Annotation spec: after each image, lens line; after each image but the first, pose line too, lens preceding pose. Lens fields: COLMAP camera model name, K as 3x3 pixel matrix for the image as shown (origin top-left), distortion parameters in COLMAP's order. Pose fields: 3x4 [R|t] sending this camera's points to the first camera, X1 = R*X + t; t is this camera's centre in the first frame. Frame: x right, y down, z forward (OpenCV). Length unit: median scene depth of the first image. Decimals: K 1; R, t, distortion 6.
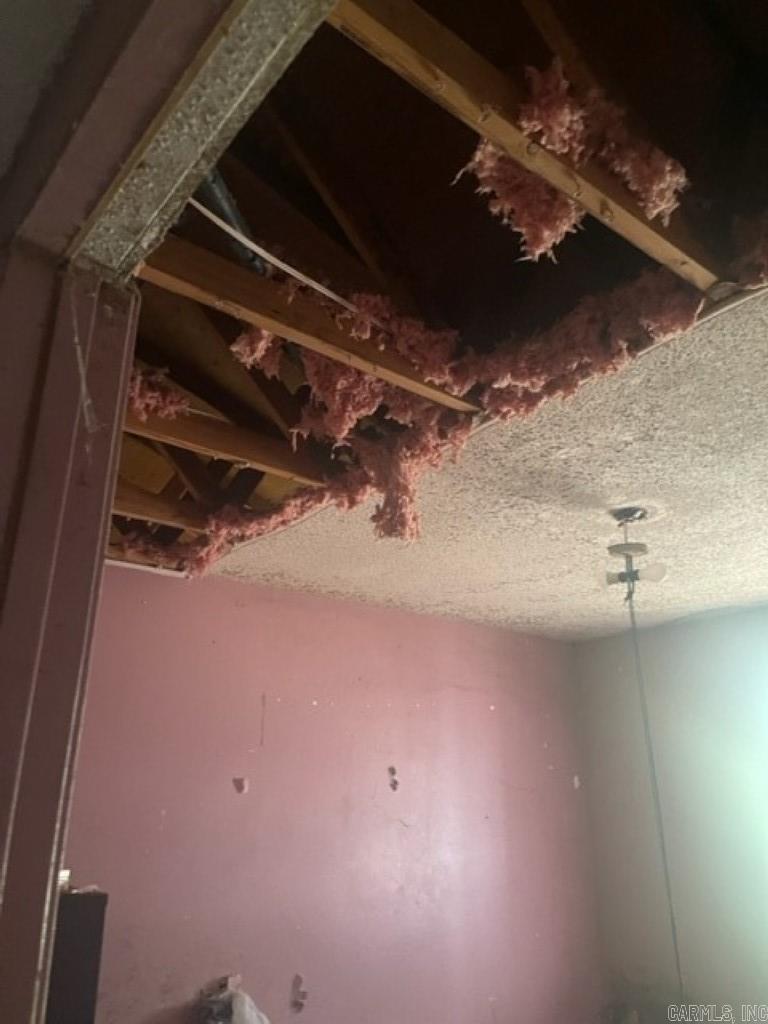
lens RADIAL K [[774.3, 0, 388.0], [0, 774.3, 494.5], [0, 0, 1]] dist [0.053952, -0.085138]
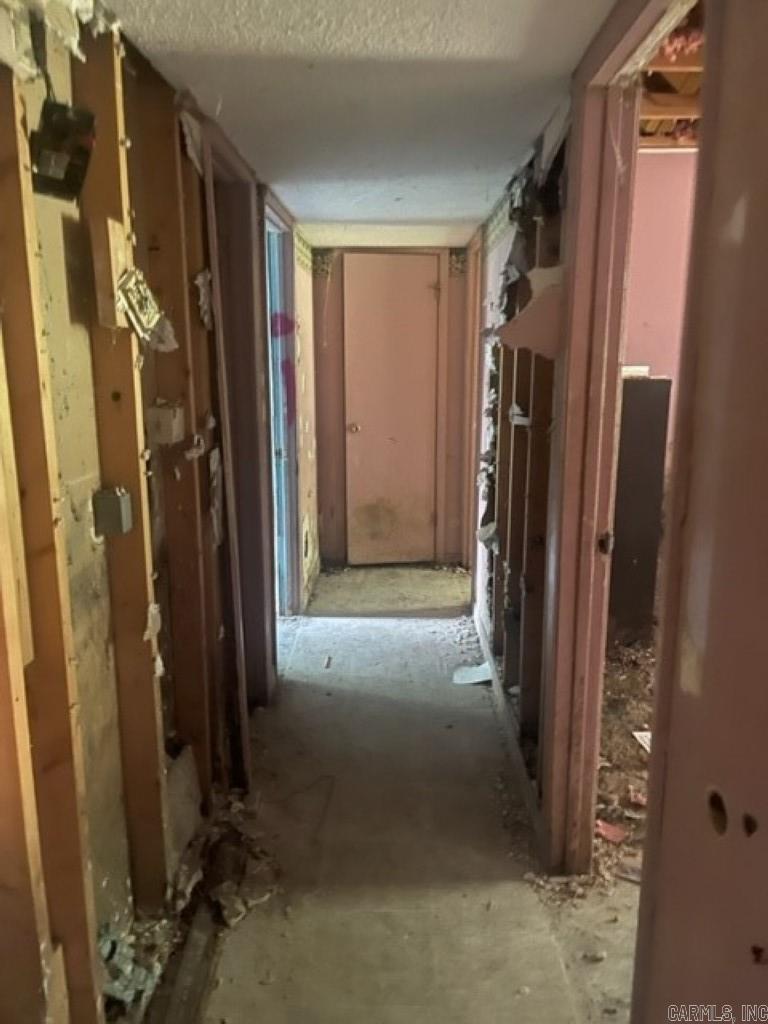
lens RADIAL K [[774.3, 0, 382.9], [0, 774.3, 516.6], [0, 0, 1]] dist [0.053952, -0.085138]
pose [[0.761851, 0.144898, -0.631338, 0.288956], [0.232115, 0.848865, 0.474922, -0.184462], [0.604736, -0.508363, 0.613076, -0.588265]]
